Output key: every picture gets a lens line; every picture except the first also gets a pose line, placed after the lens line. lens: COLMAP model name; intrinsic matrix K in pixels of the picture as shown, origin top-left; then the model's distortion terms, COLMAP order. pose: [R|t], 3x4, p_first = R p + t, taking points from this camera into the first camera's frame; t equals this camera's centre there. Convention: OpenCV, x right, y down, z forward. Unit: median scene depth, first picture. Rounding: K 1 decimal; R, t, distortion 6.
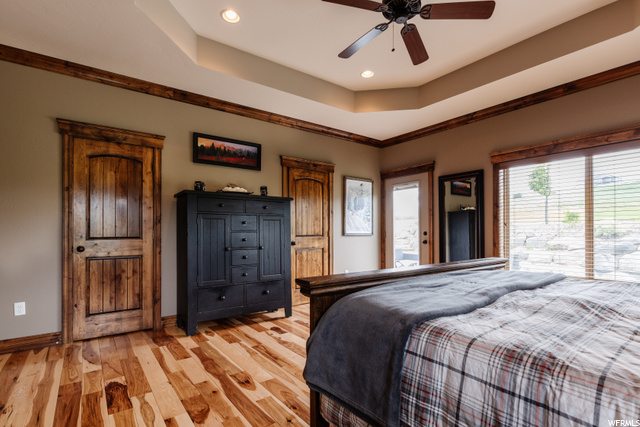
lens RADIAL K [[319.0, 0, 320.5], [0, 319.0, 232.6], [0, 0, 1]] dist [0.002175, 0.000255]
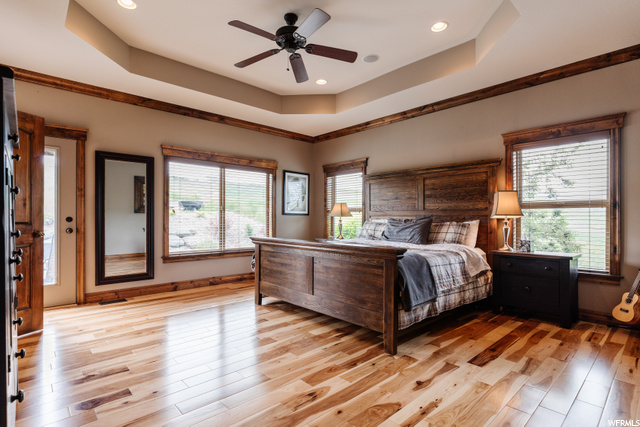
lens RADIAL K [[319.0, 0, 319.7], [0, 319.0, 215.2], [0, 0, 1]] dist [0.002175, 0.000255]
pose [[-0.097662, 0.015440, 0.995100, -0.688565], [0.001961, 0.999881, -0.015322, 0.007573], [-0.995218, 0.000455, -0.097680, 0.681896]]
